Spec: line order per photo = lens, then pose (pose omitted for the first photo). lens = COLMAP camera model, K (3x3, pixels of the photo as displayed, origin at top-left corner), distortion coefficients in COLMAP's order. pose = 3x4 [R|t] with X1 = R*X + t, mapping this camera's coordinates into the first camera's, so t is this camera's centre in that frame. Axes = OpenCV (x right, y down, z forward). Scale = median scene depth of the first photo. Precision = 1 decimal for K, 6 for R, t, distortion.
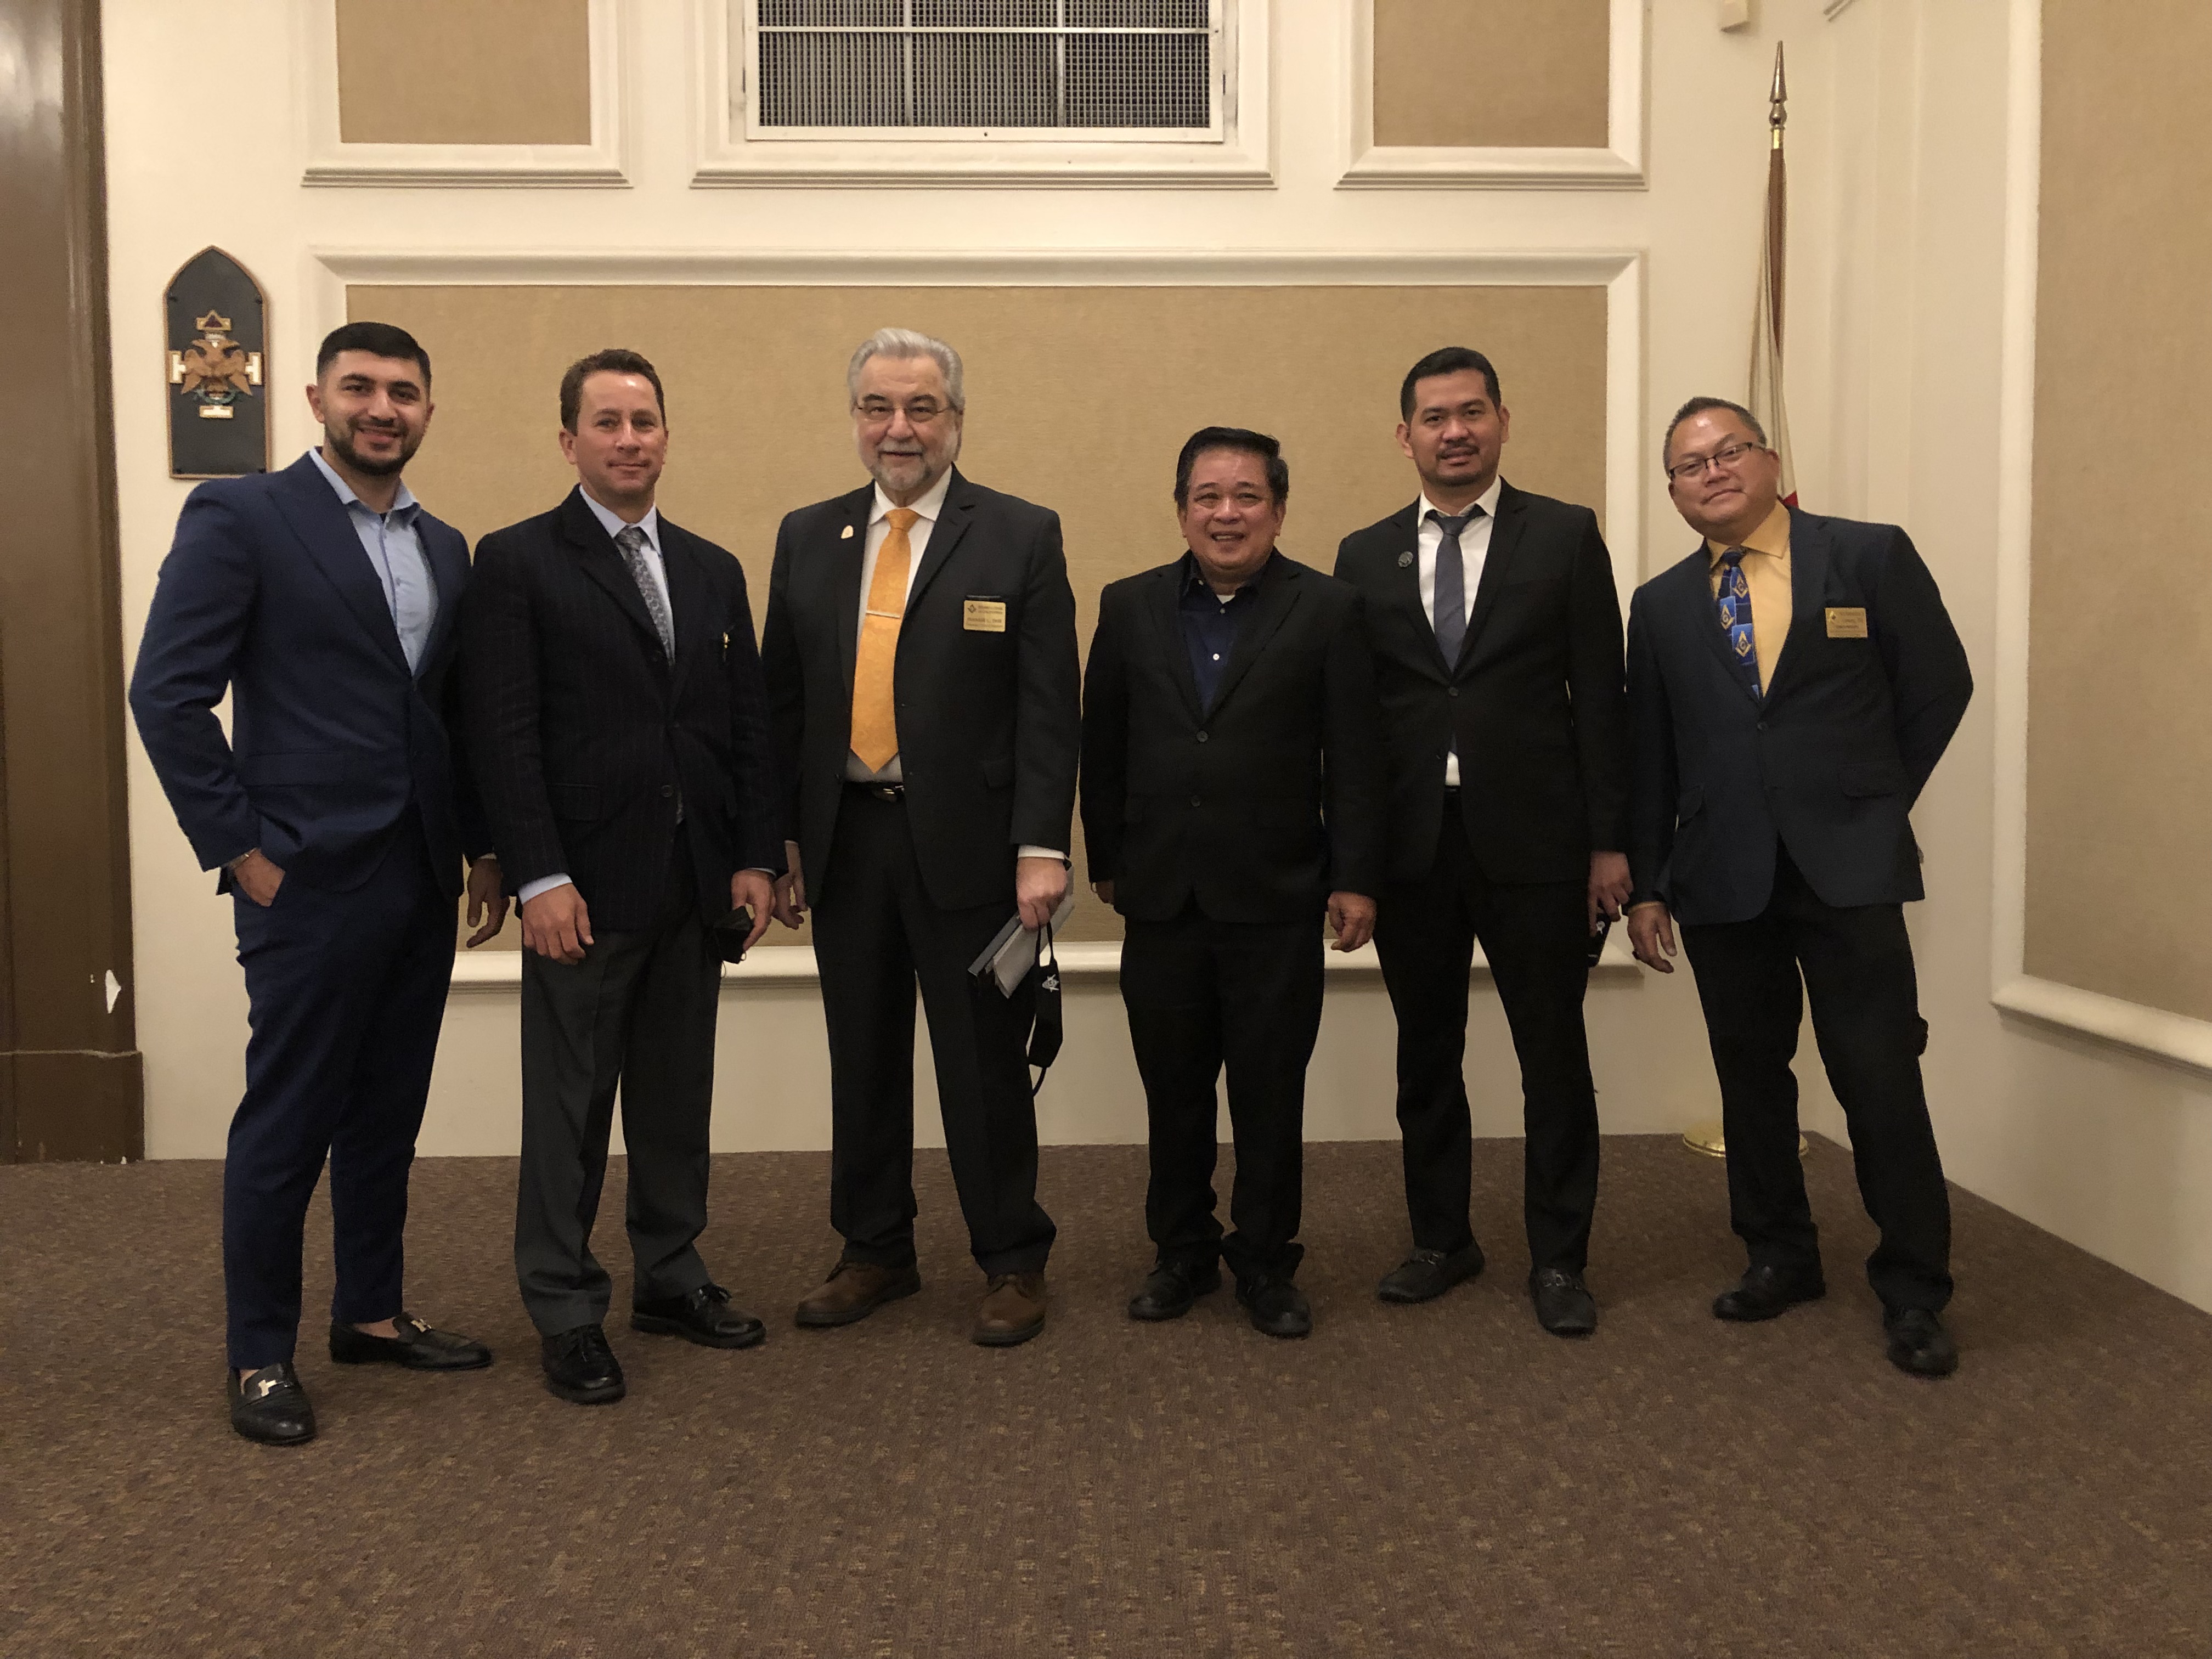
lens RADIAL K [[1827.0, 0, 1106.9], [0, 1827.0, 807.9], [0, 0, 1]] dist [0.014815, 0.007560]
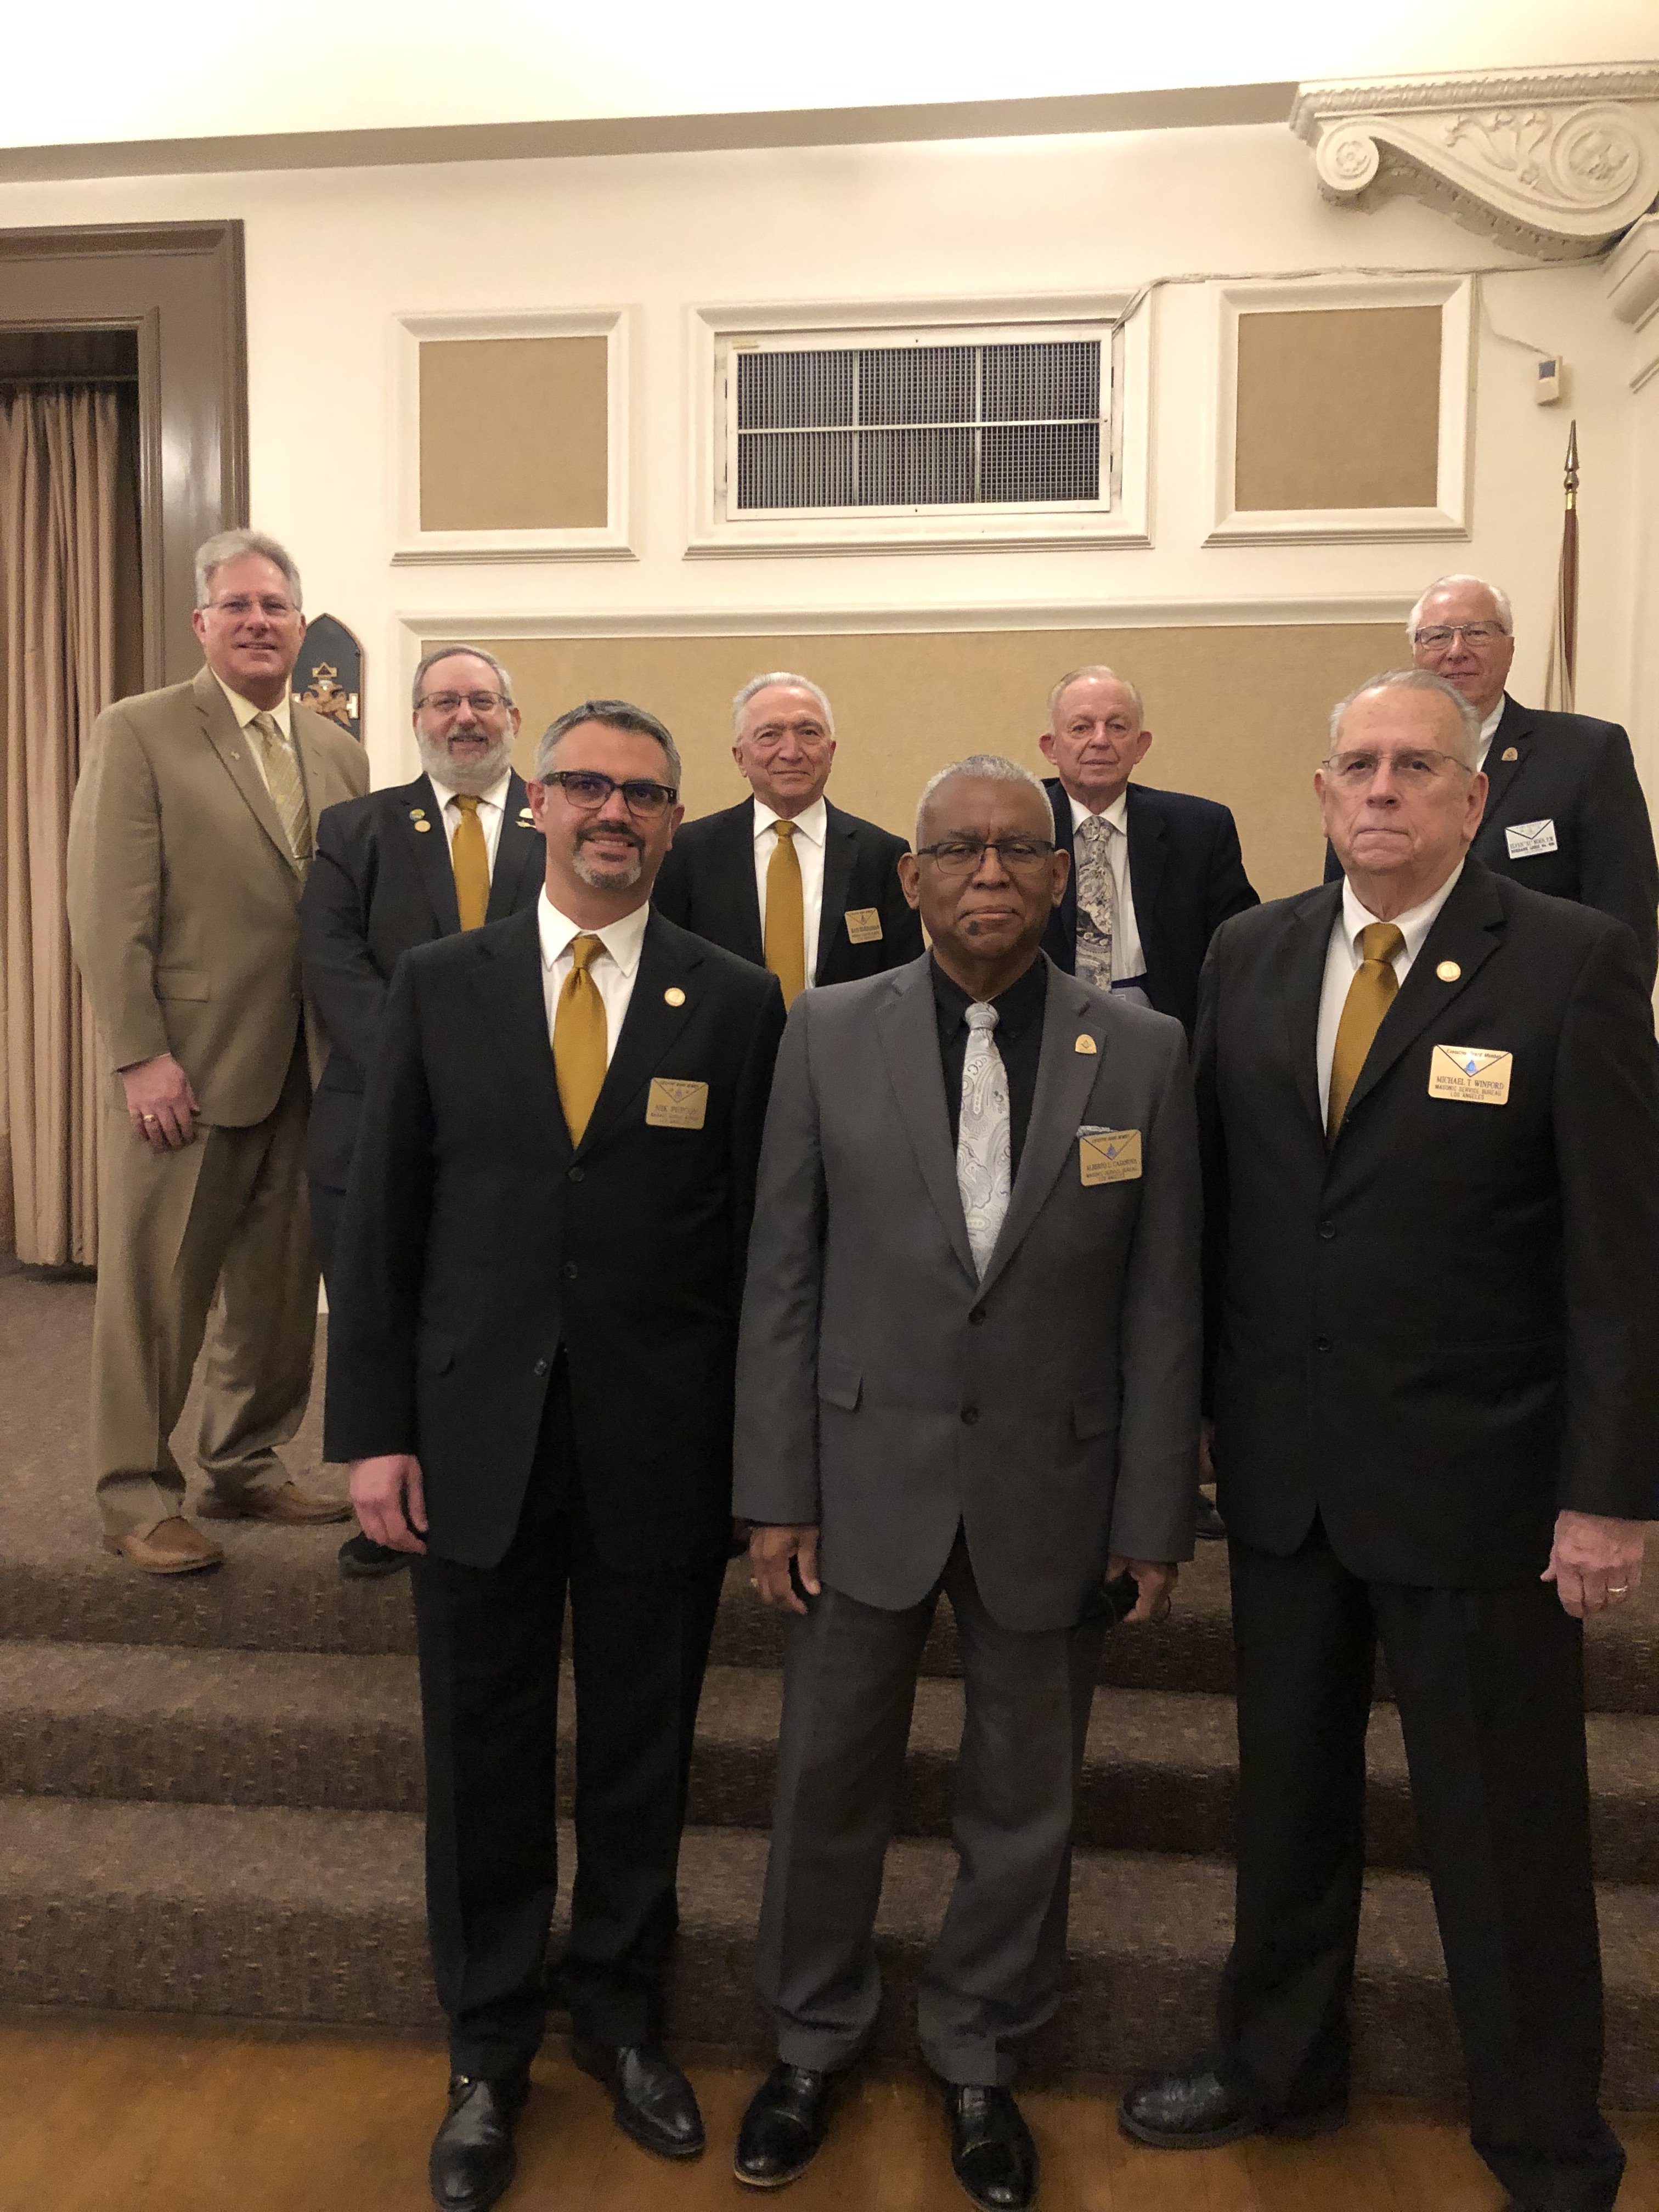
lens RADIAL K [[1827.0, 0, 824.2], [0, 1827.0, 1087.8], [0, 0, 1]] dist [0.014815, 0.007560]
pose [[0.990377, 0.017679, -0.137263, 0.050000], [-0.018652, 0.999809, -0.005807, 0.033164], [0.137134, 0.008312, 0.990518, -0.238448]]
